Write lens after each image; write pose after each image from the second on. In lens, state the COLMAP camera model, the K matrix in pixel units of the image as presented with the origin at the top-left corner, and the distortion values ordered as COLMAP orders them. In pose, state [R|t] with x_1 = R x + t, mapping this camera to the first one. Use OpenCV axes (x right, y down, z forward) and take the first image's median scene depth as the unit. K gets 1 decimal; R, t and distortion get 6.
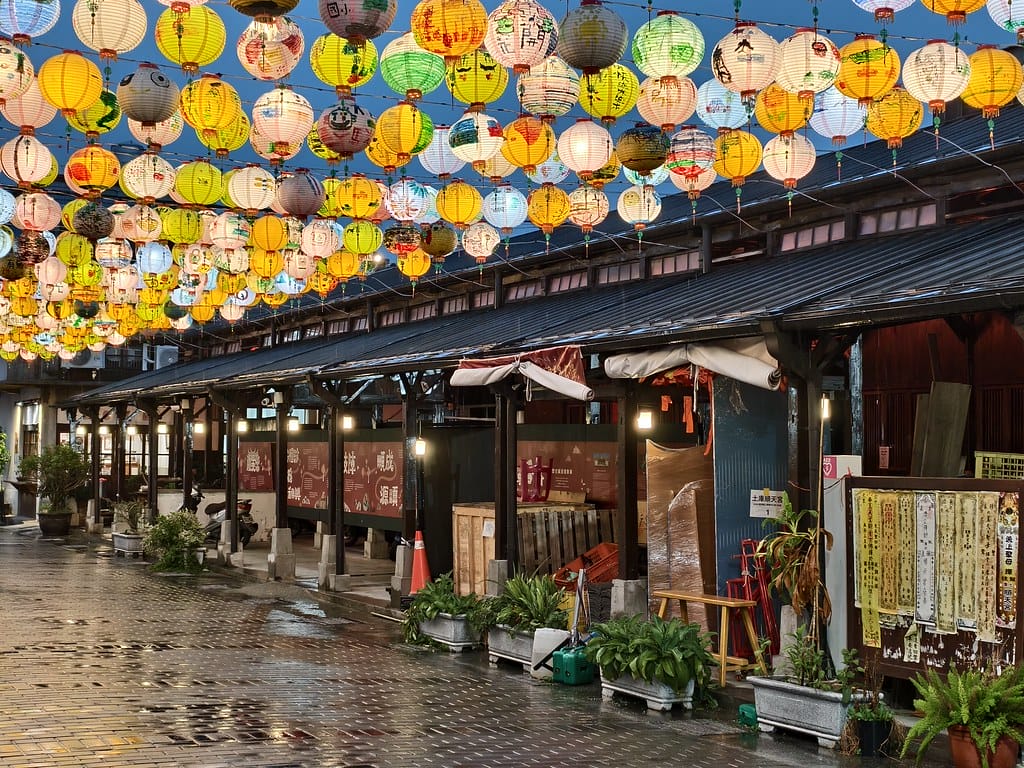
lens RADIAL K [[1633.3, 0, 512.0], [0, 1633.3, 384.0], [0, 0, 1]] dist [0.161832, -0.641790]
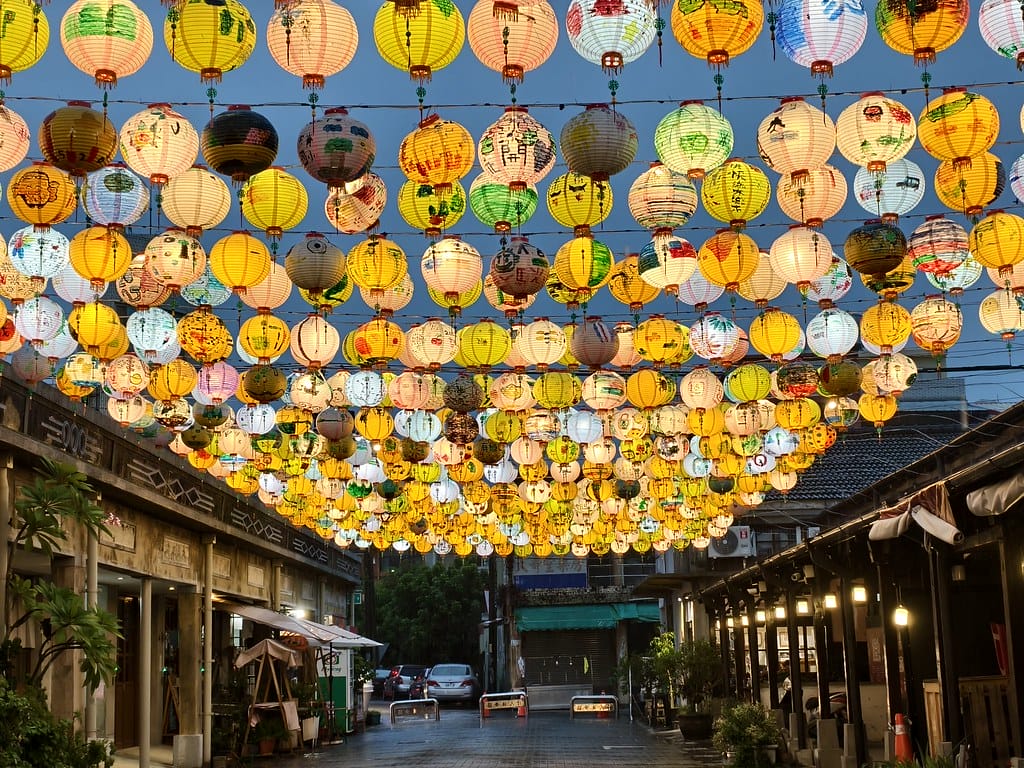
lens RADIAL K [[1826.8, 0, 512.0], [0, 1826.8, 384.0], [0, 0, 1]] dist [0.107278, -0.114660]
pose [[0.894550, -0.099774, -0.435690, 0.345874], [0.052889, 0.991547, -0.118475, 0.036984], [0.443828, 0.082939, 0.892266, 0.042069]]
